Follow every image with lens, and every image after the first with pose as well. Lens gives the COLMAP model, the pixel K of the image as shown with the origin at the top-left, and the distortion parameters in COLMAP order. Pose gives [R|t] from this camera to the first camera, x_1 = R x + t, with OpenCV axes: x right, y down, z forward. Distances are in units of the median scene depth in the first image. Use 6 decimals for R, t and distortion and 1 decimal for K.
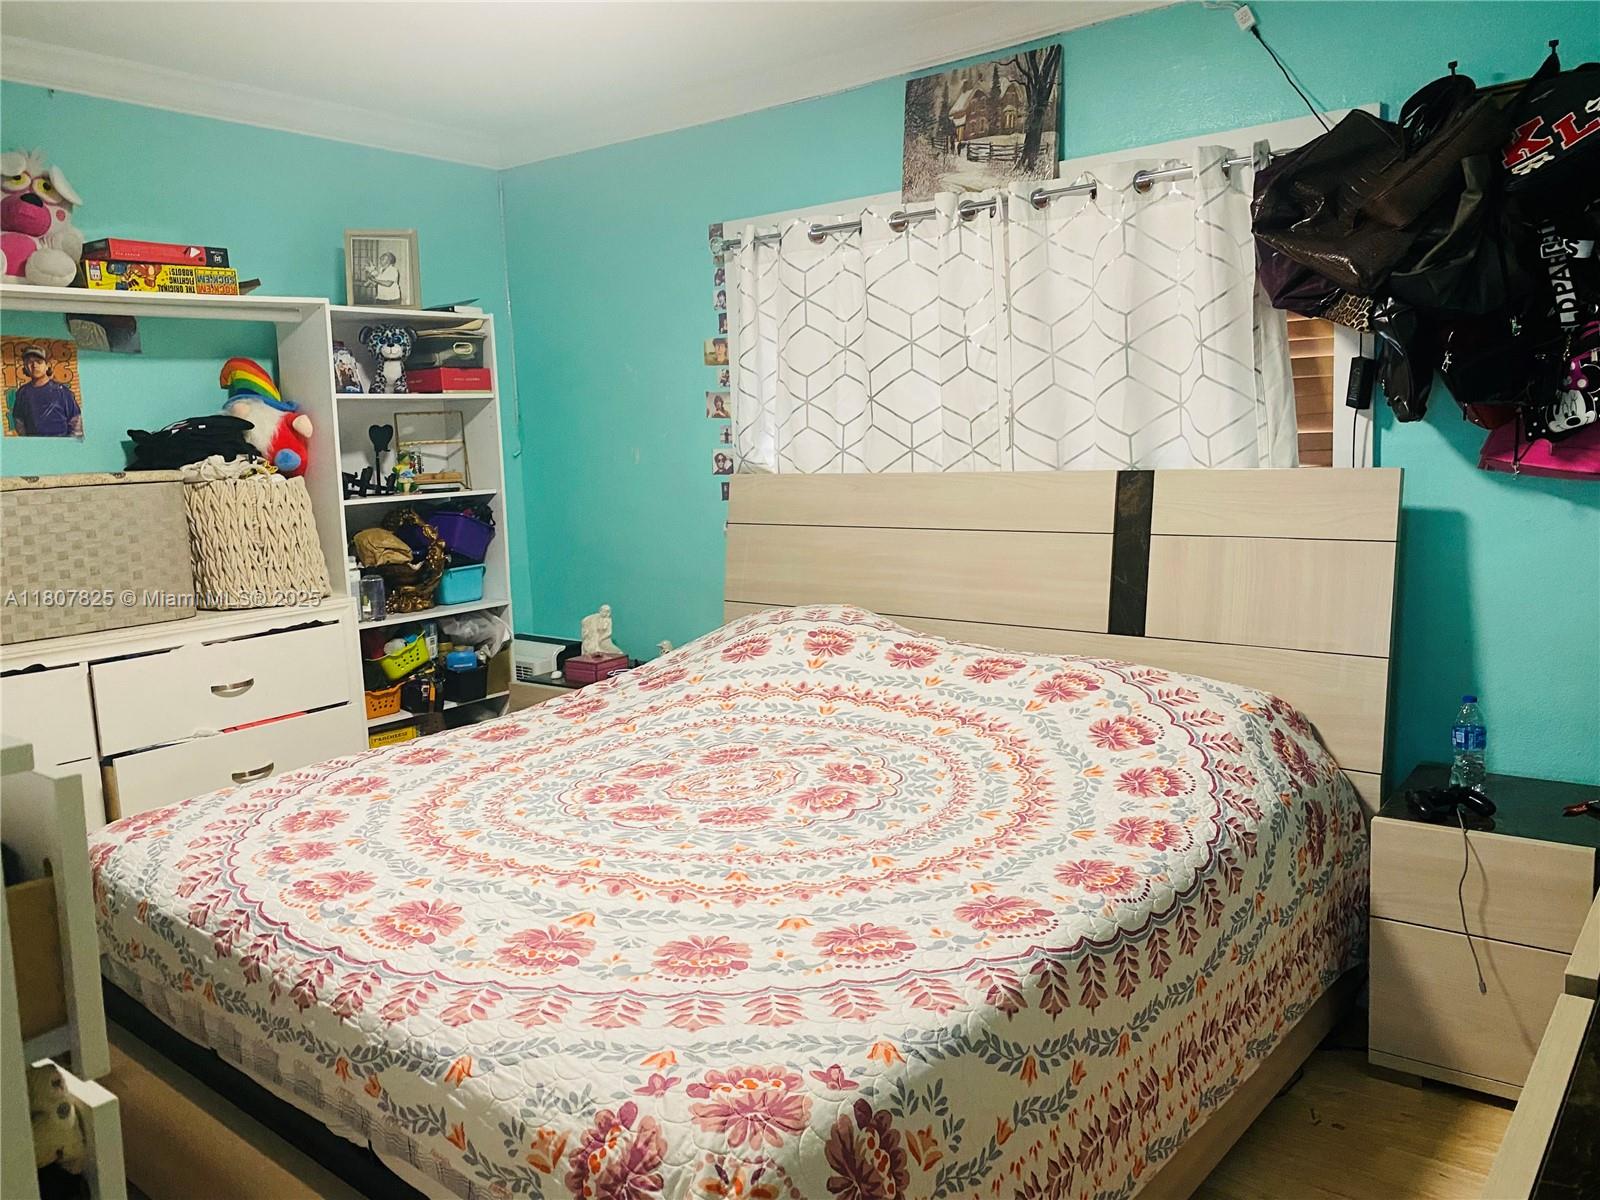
lens RADIAL K [[1235.7, 0, 800.0], [0, 1235.7, 600.0], [0, 0, 1]] dist [0.005057, 0.003443]
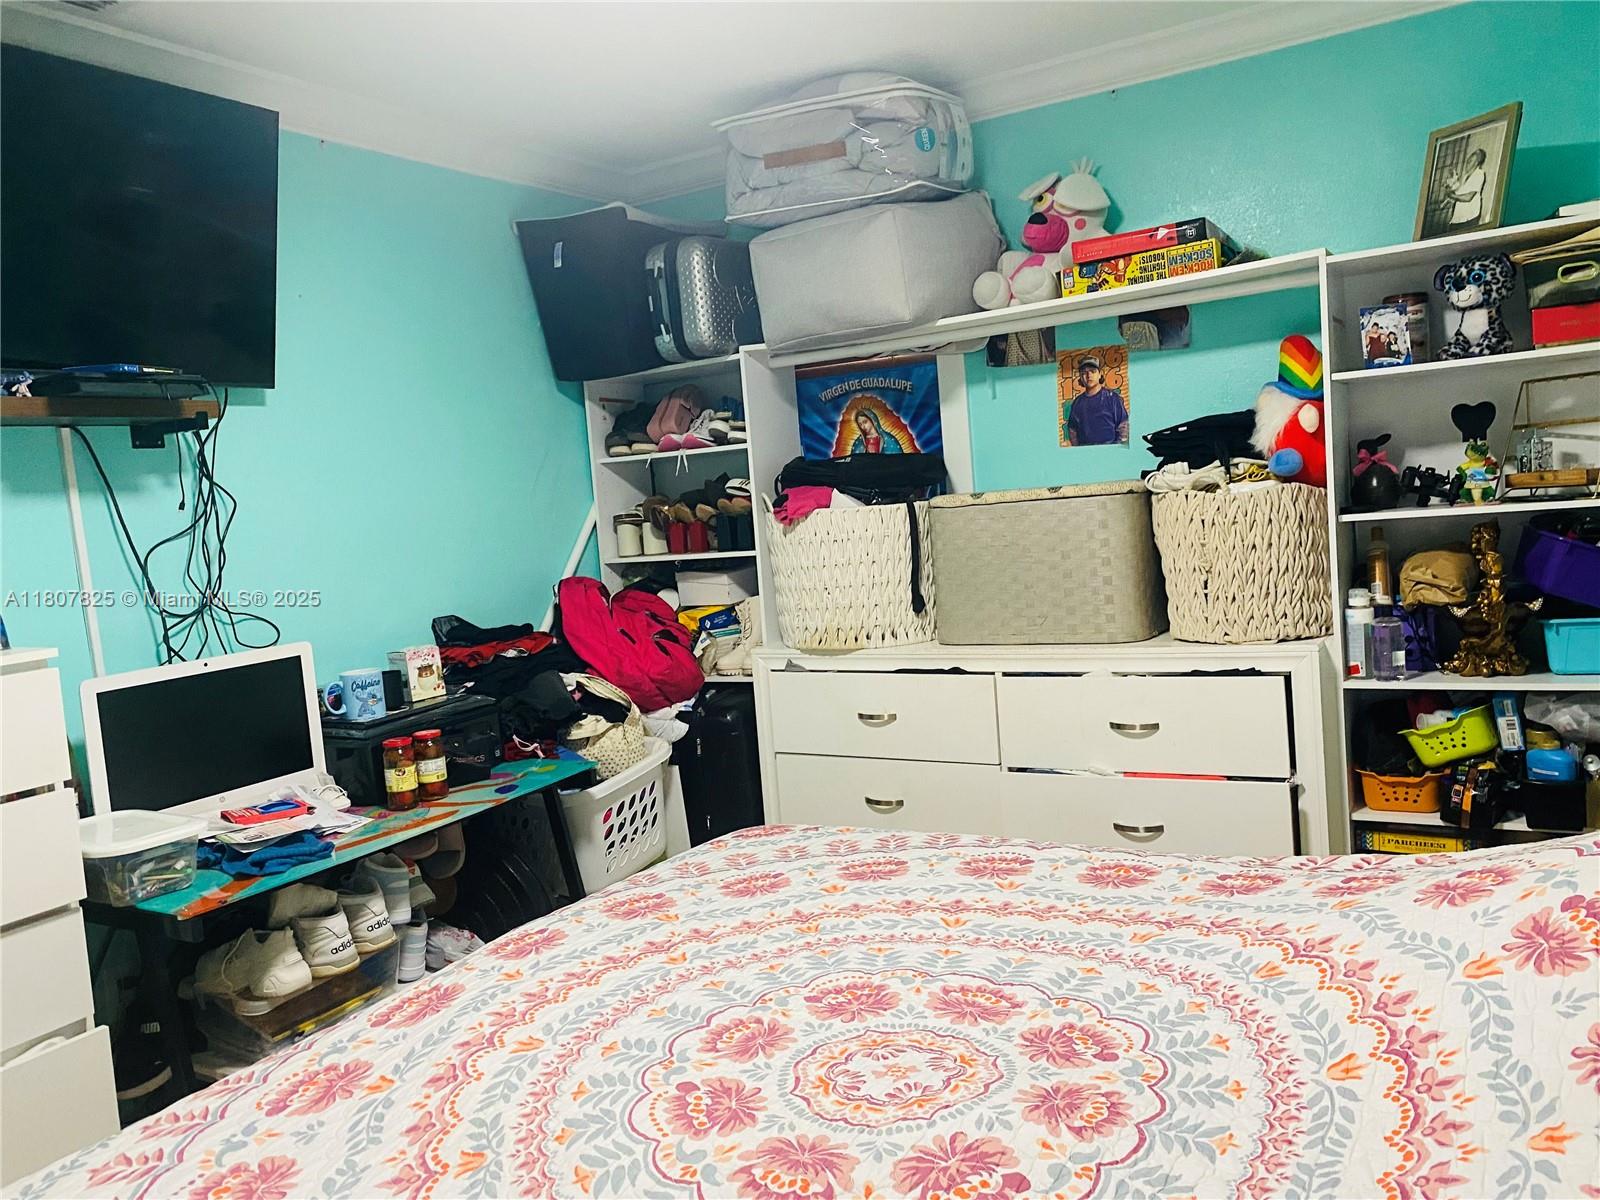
lens RADIAL K [[1215.6, 0, 797.8], [0, 1215.6, 596.0], [0, 0, 1]] dist [0.046760, -0.076840]
pose [[0.120178, 0.112169, -0.986395, 0.362199], [-0.053772, 0.992873, 0.106354, -0.102475], [0.991295, 0.040259, 0.125353, 0.641799]]
